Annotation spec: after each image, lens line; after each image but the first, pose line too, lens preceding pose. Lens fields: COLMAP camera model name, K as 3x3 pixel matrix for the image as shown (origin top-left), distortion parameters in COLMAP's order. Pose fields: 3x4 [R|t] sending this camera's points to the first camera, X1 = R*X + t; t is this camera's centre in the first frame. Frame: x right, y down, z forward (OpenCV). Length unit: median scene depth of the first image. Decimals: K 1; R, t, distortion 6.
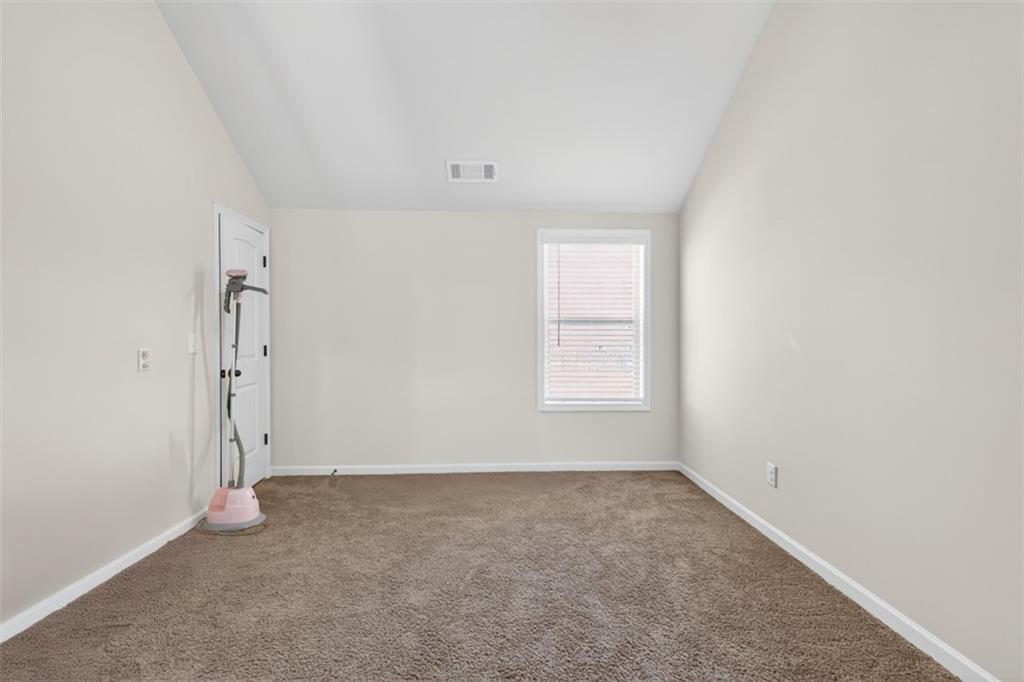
lens RADIAL K [[445.0, 0, 519.1], [0, 445.0, 336.0], [0, 0, 1]] dist [0.001236, -0.000429]
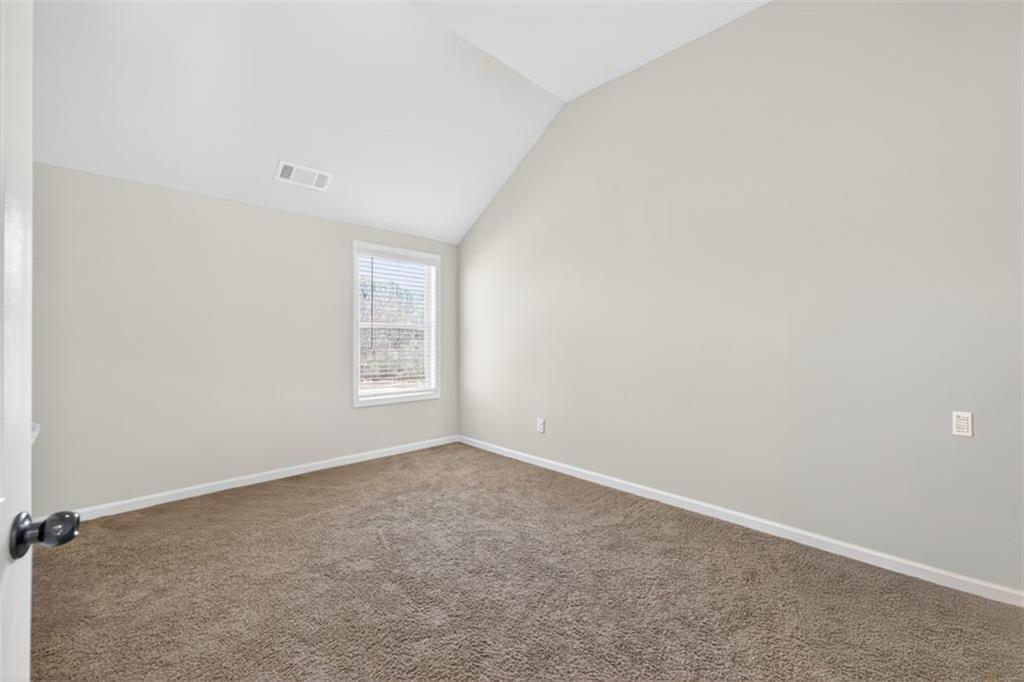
lens RADIAL K [[445.0, 0, 519.1], [0, 445.0, 336.0], [0, 0, 1]] dist [0.001236, -0.000429]
pose [[0.714034, 0.007895, 0.700066, -0.514852], [-0.001667, 0.999953, -0.009576, 0.003837], [-0.700109, 0.005670, 0.714013, -0.073890]]
